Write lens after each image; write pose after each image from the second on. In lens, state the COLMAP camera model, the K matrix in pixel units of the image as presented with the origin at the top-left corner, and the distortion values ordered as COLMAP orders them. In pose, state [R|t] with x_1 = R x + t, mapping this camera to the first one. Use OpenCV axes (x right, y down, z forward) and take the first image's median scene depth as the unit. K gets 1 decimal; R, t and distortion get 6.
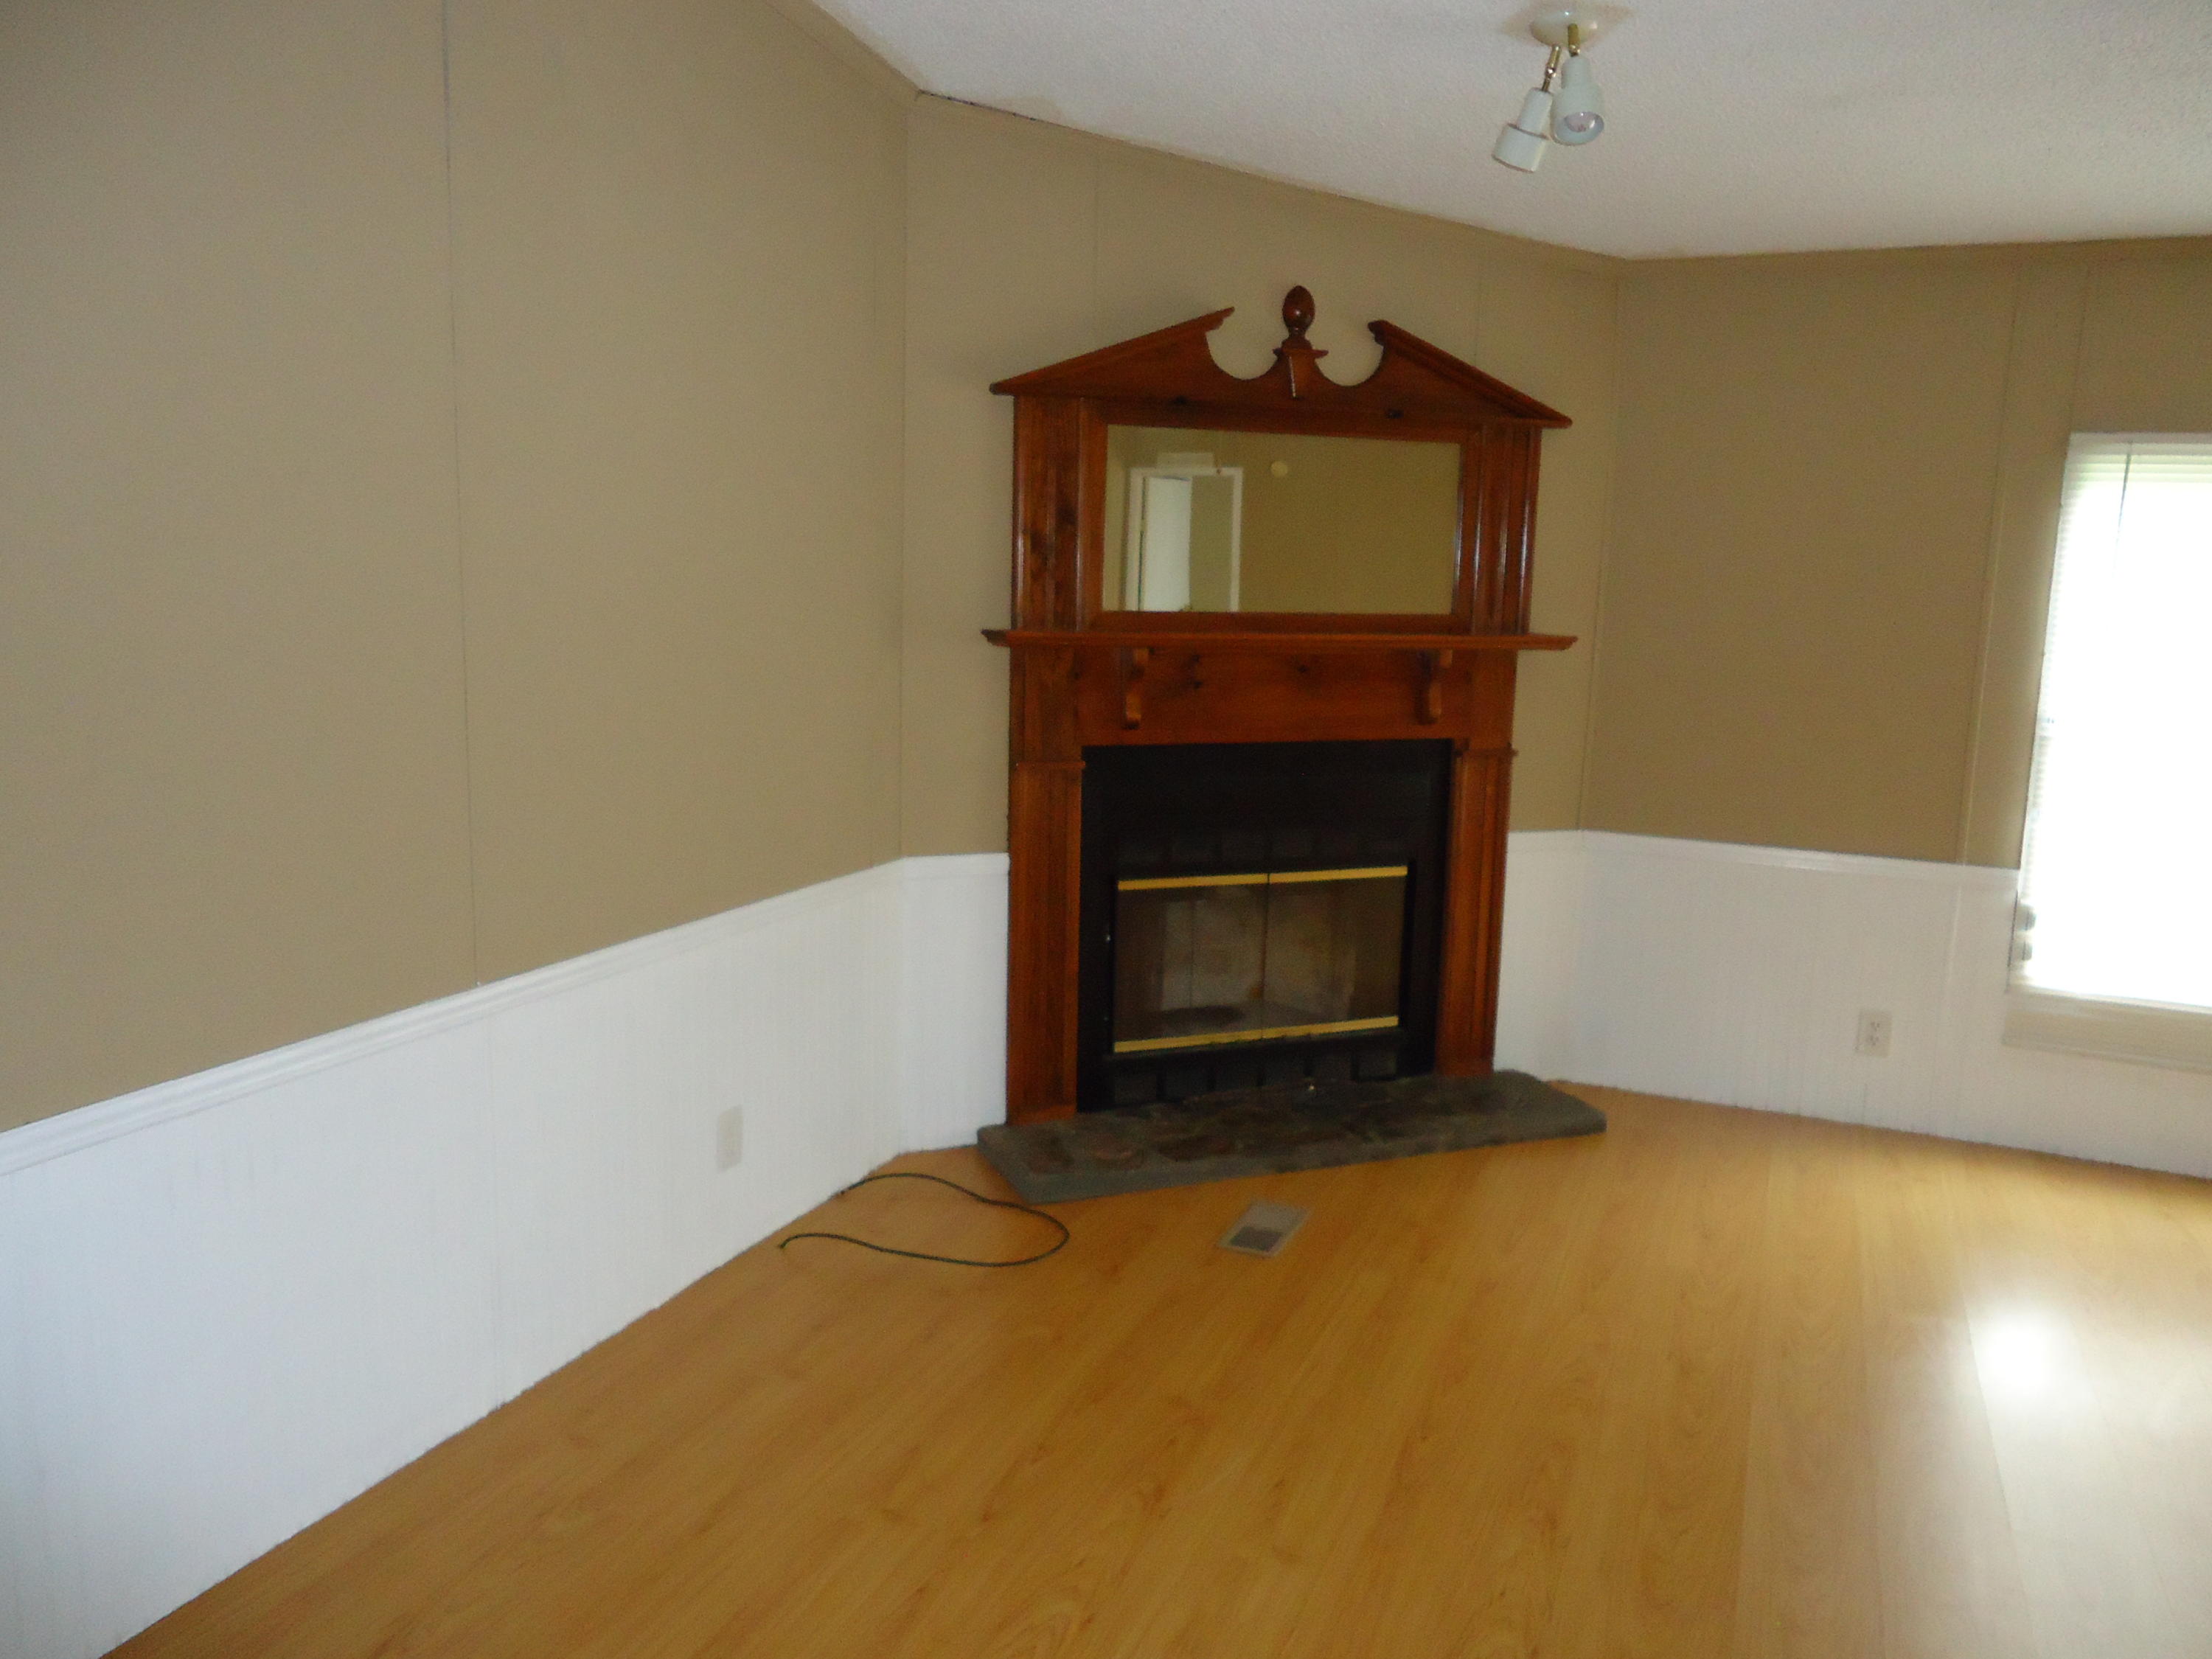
lens RADIAL K [[1613.0, 0, 1106.0], [0, 1613.0, 829.5], [0, 0, 1]] dist [-0.003940, 0.001233]
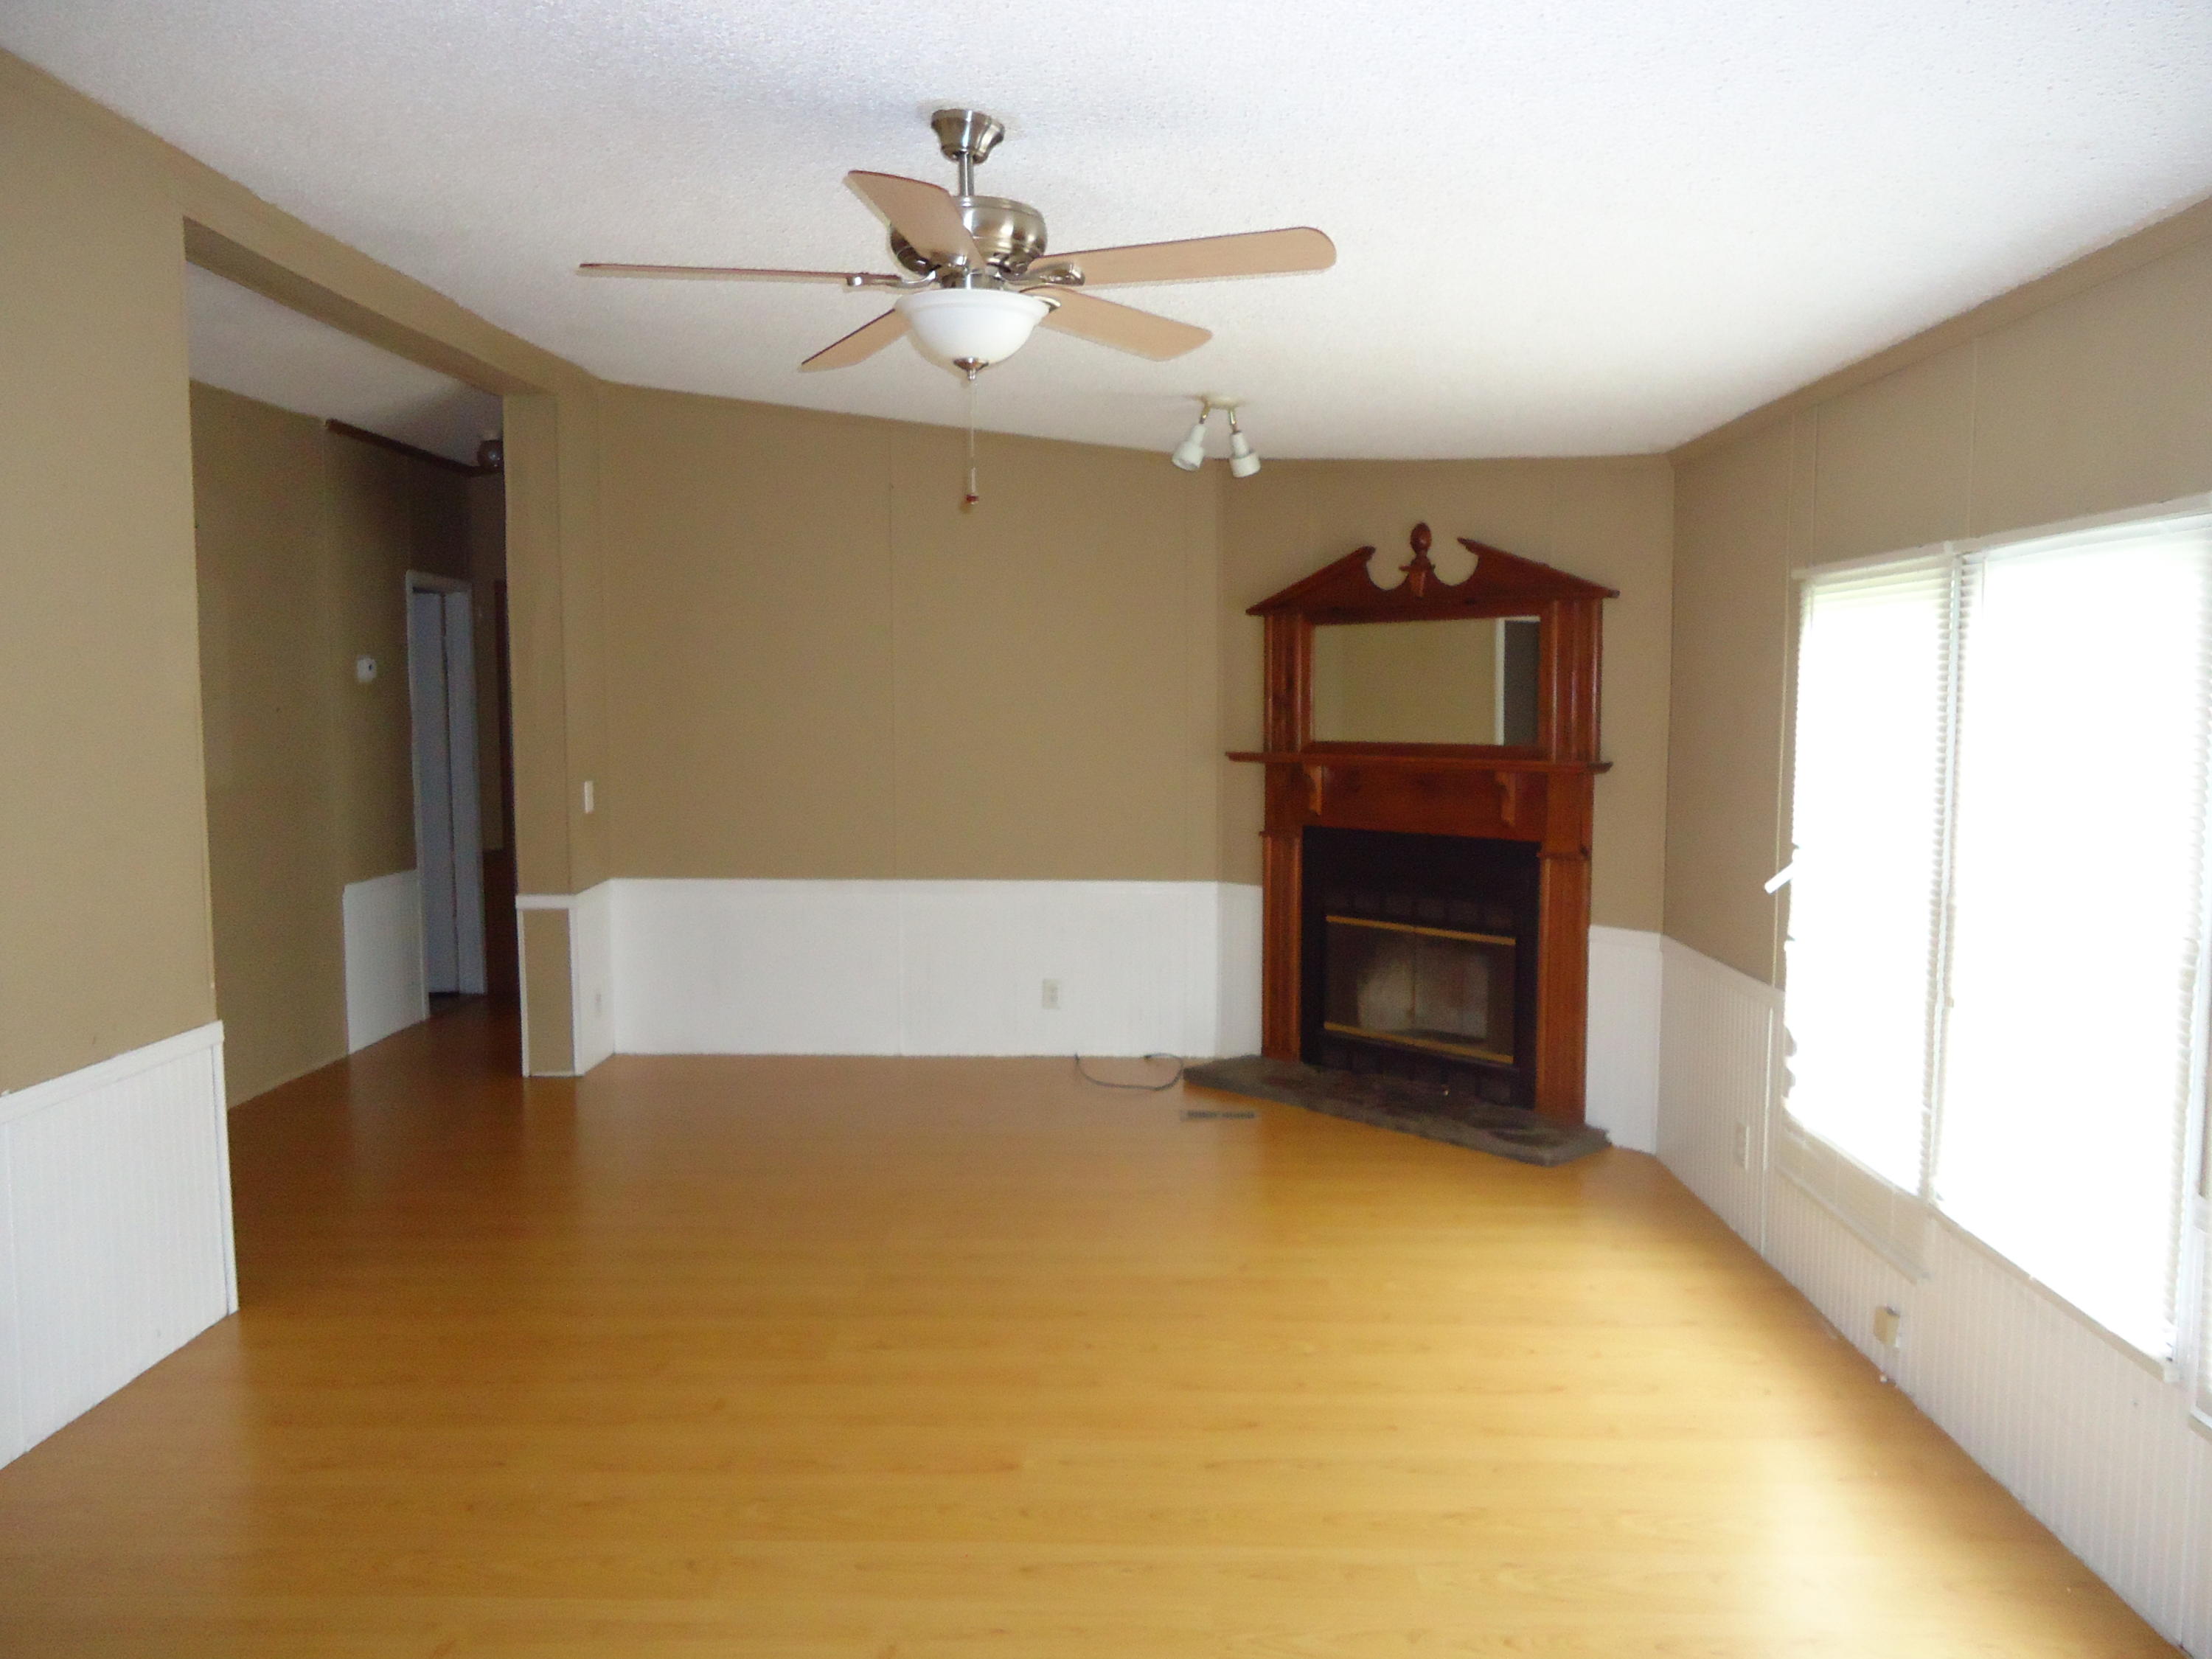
lens RADIAL K [[1613.0, 0, 1106.0], [0, 1613.0, 829.5], [0, 0, 1]] dist [-0.003940, 0.001233]
pose [[0.392186, 0.054065, -0.918296, 1.349572], [-0.144556, 0.989490, -0.003481, -0.013429], [0.908457, 0.134110, 0.395880, 0.191103]]
